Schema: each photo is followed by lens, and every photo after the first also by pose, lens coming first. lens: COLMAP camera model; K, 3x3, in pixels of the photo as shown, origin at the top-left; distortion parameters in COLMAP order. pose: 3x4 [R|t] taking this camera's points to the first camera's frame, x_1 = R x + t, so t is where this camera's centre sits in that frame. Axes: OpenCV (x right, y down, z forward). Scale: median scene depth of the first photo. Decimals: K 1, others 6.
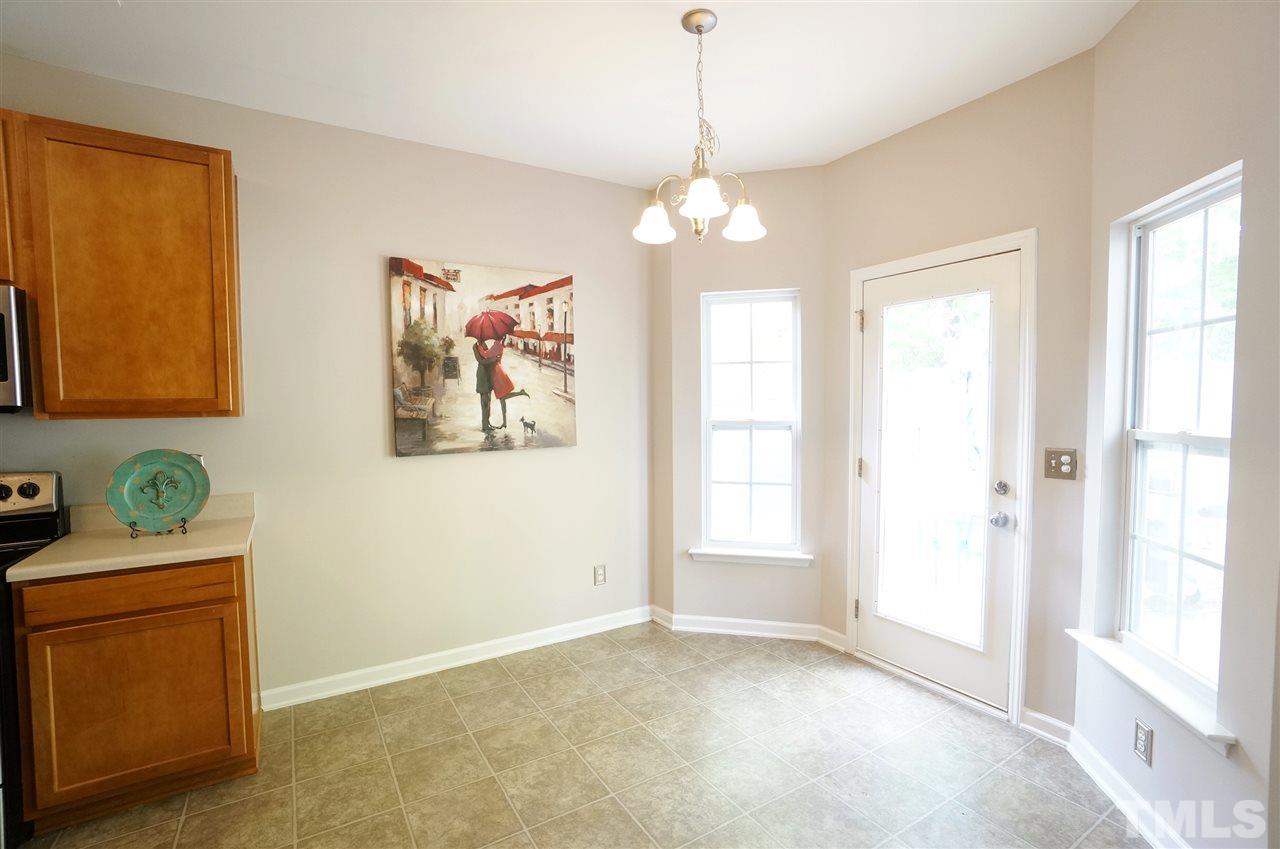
lens RADIAL K [[586.4, 0, 642.8], [0, 586.4, 440.8], [0, 0, 1]] dist [-0.001130, 0.000325]
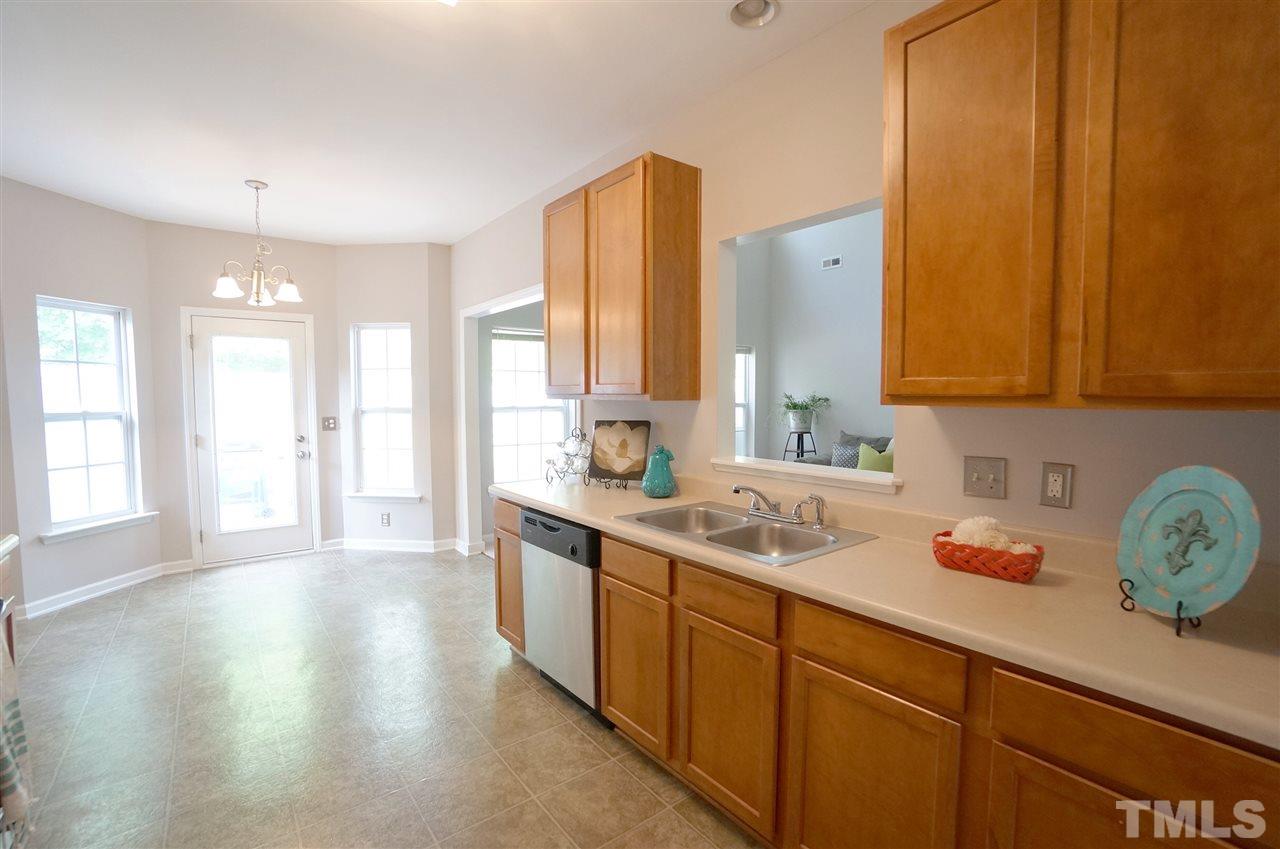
lens RADIAL K [[572.3, 0, 640.0], [0, 572.3, 424.5], [0, 0, 1]] dist [-0.001798, -0.000179]
pose [[-0.067326, -0.046183, 0.996662, -1.175222], [0.070699, 0.996196, 0.050937, 0.011528], [-0.995223, 0.073893, -0.063805, -0.026397]]
